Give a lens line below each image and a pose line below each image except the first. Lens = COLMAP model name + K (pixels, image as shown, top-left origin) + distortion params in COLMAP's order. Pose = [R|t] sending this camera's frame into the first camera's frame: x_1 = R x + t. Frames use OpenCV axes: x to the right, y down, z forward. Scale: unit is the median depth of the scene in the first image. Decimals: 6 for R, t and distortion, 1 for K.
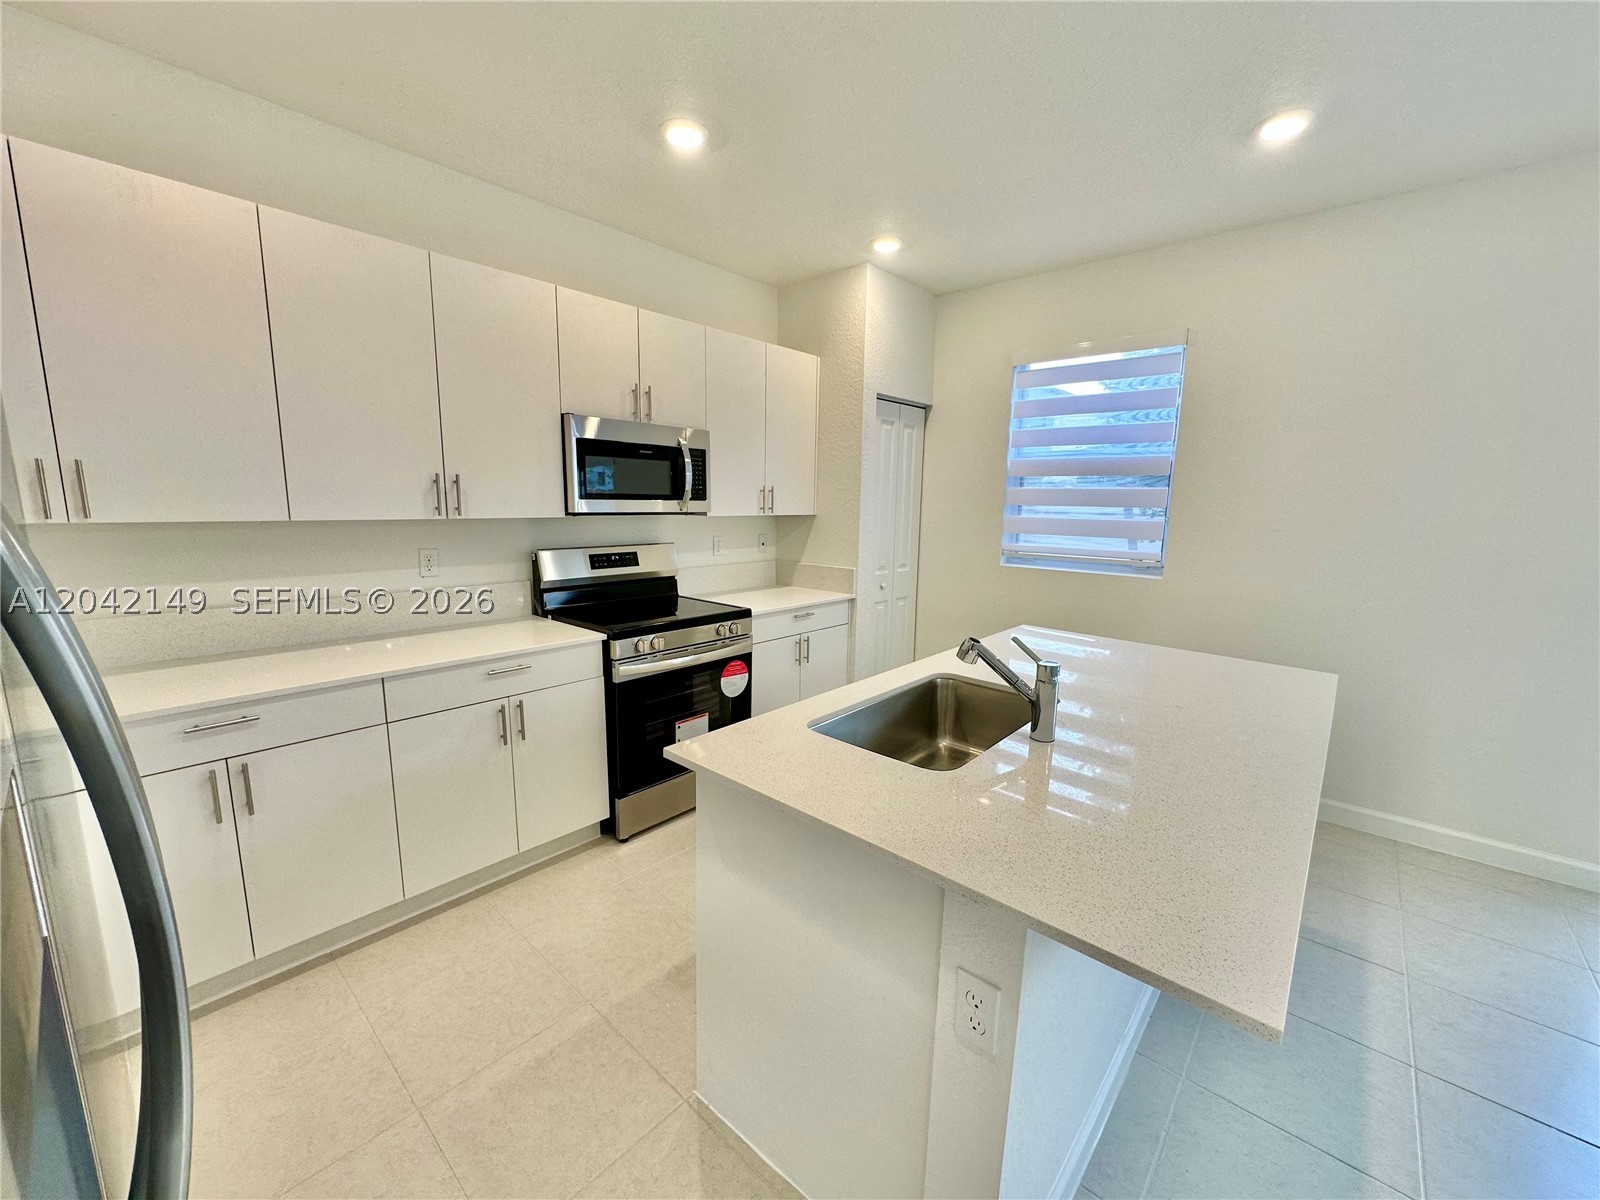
lens RADIAL K [[637.1, 0, 794.1], [0, 637.1, 604.5], [0, 0, 1]] dist [0.000738, 0.000068]
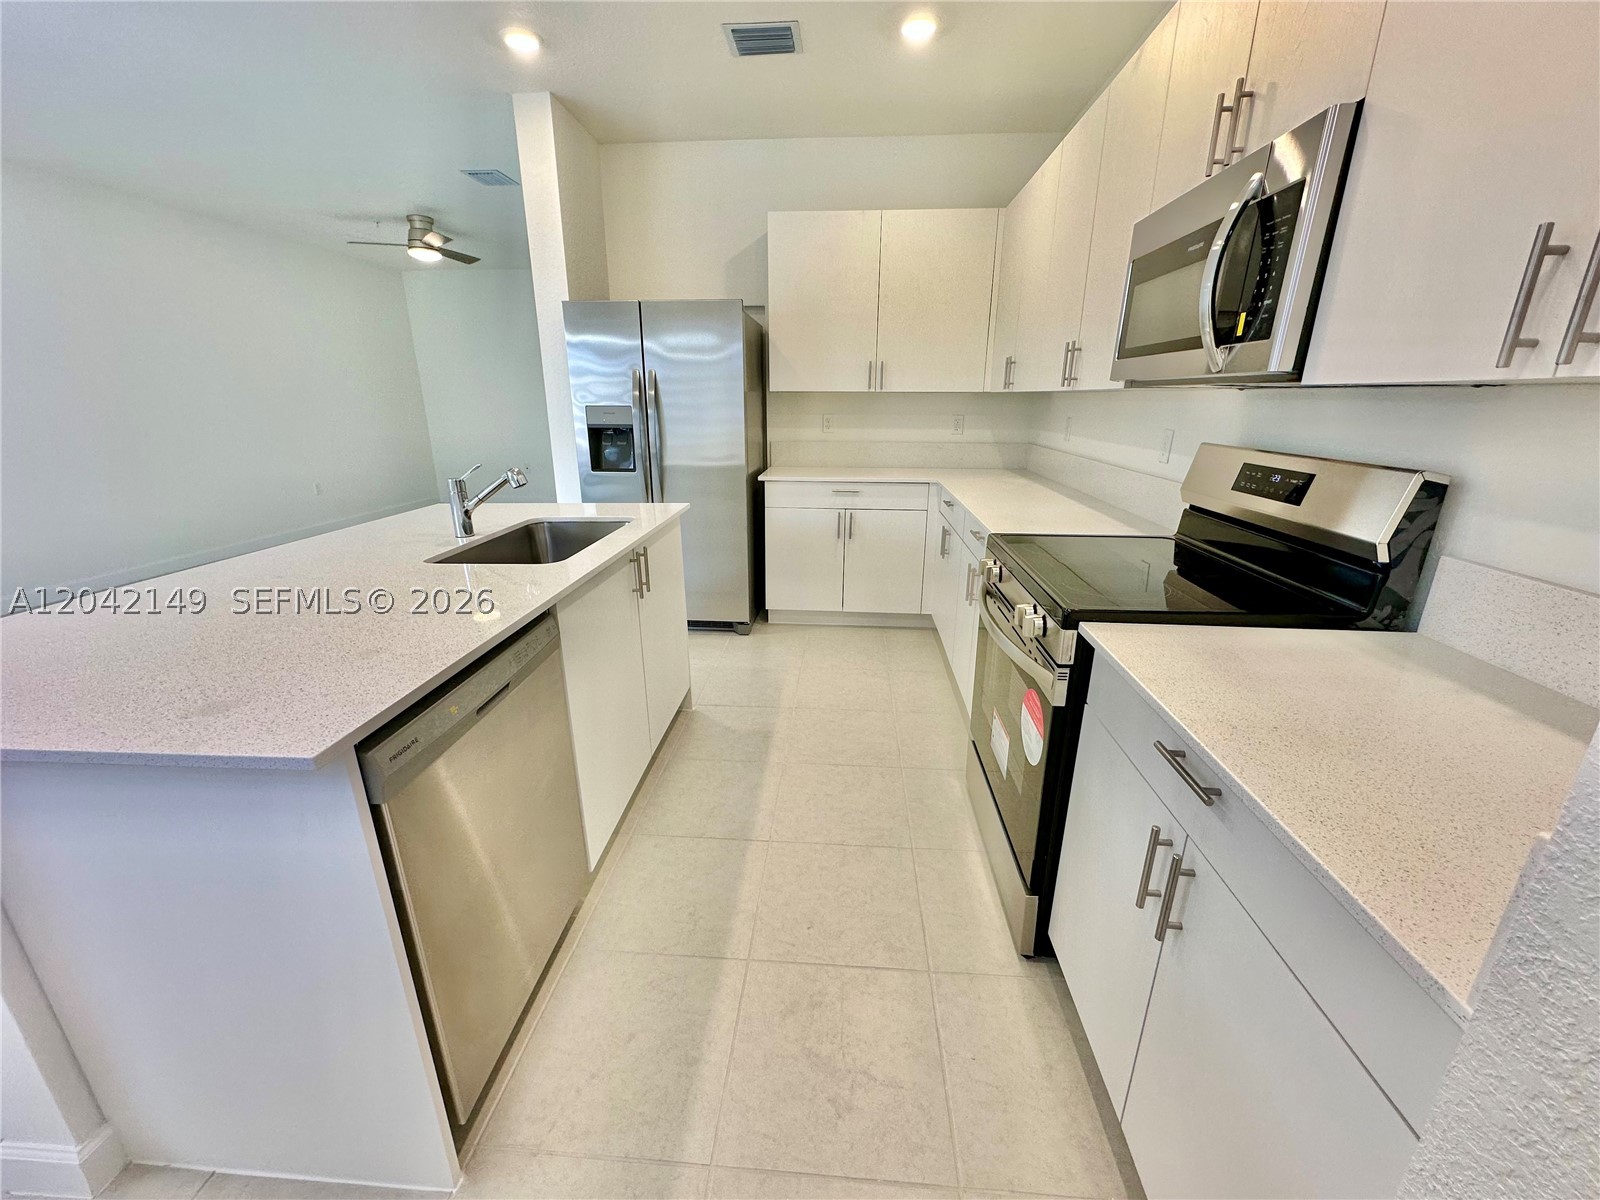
lens RADIAL K [[637.1, 0, 798.4], [0, 637.1, 603.4], [0, 0, 1]] dist [0.000738, 0.000068]
pose [[-0.805539, 0.175295, -0.566019, 0.305193], [-0.096210, 0.903869, 0.416850, -0.156813], [0.584679, 0.390246, -0.711237, 1.188387]]
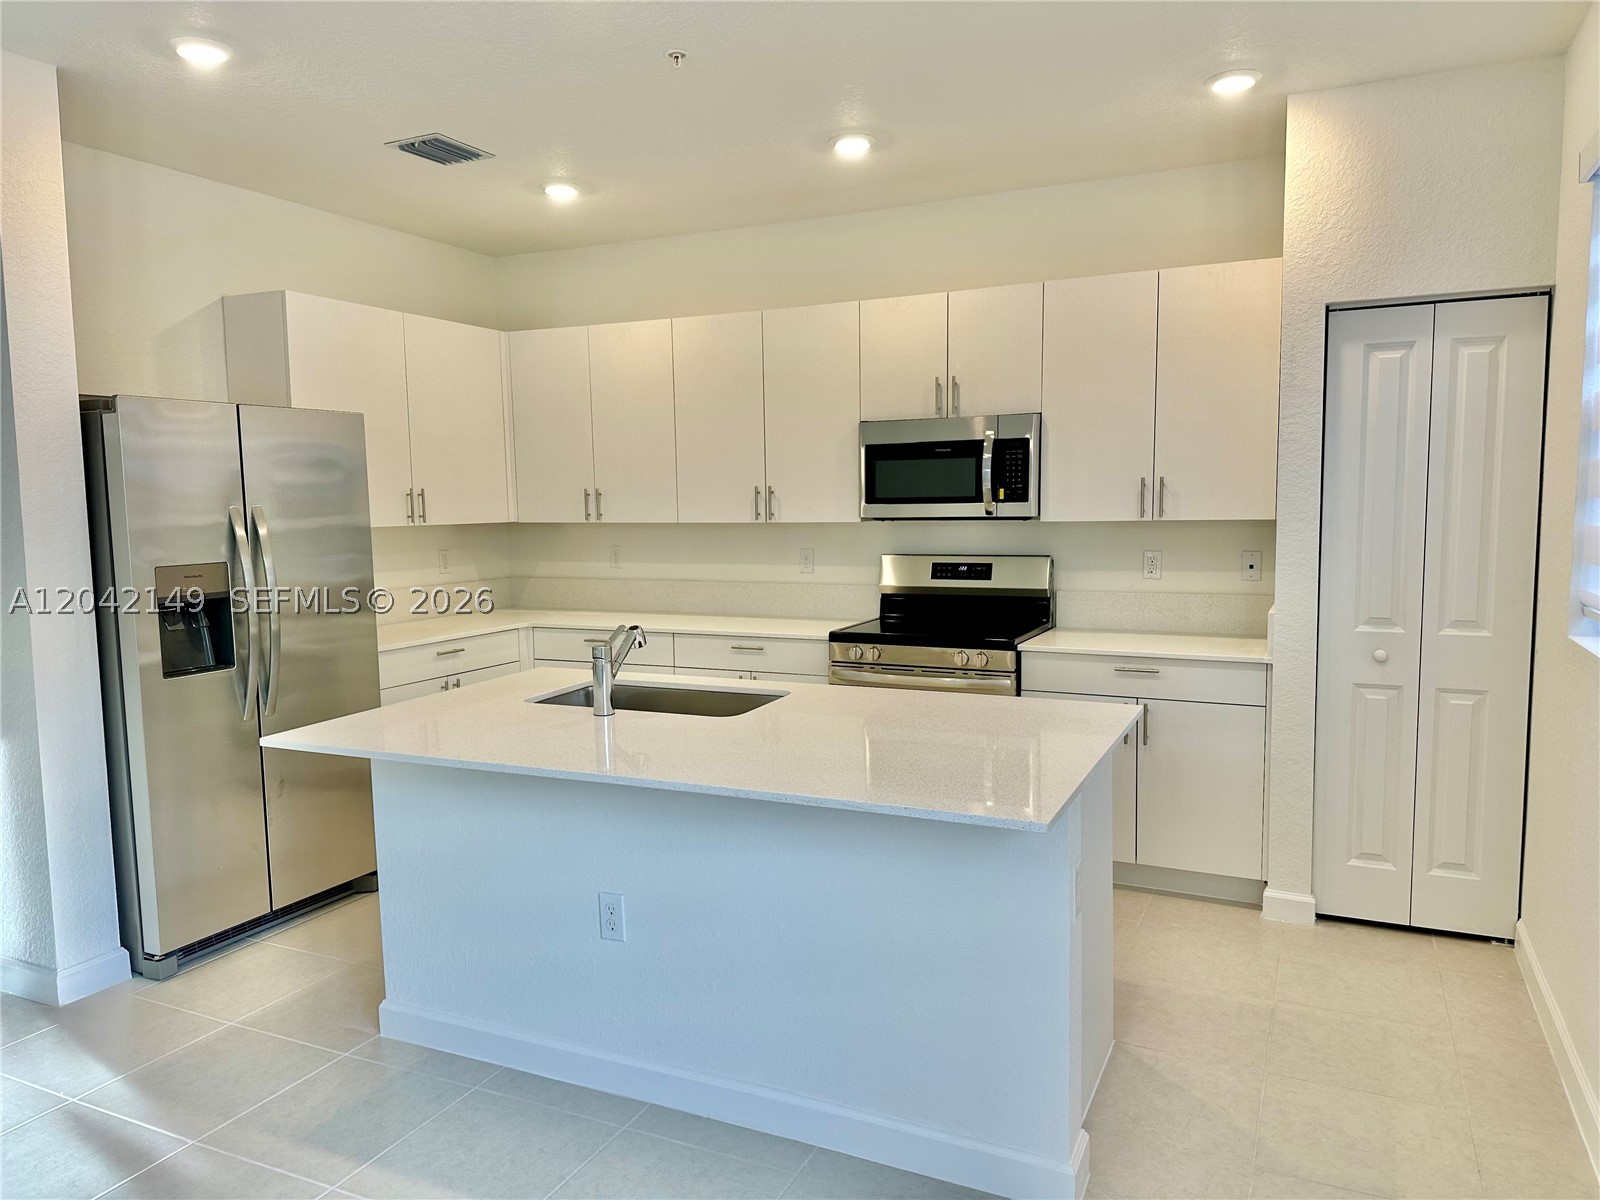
lens RADIAL K [[1119.8, 0, 796.4], [0, 1119.8, 604.8], [0, 0, 1]] dist [0.036752, 0.000578]
pose [[0.280229, 0.079546, -0.956632, 1.147000], [-0.130333, 0.990485, 0.044182, -0.062971], [0.951044, 0.112300, 0.287930, 0.351969]]
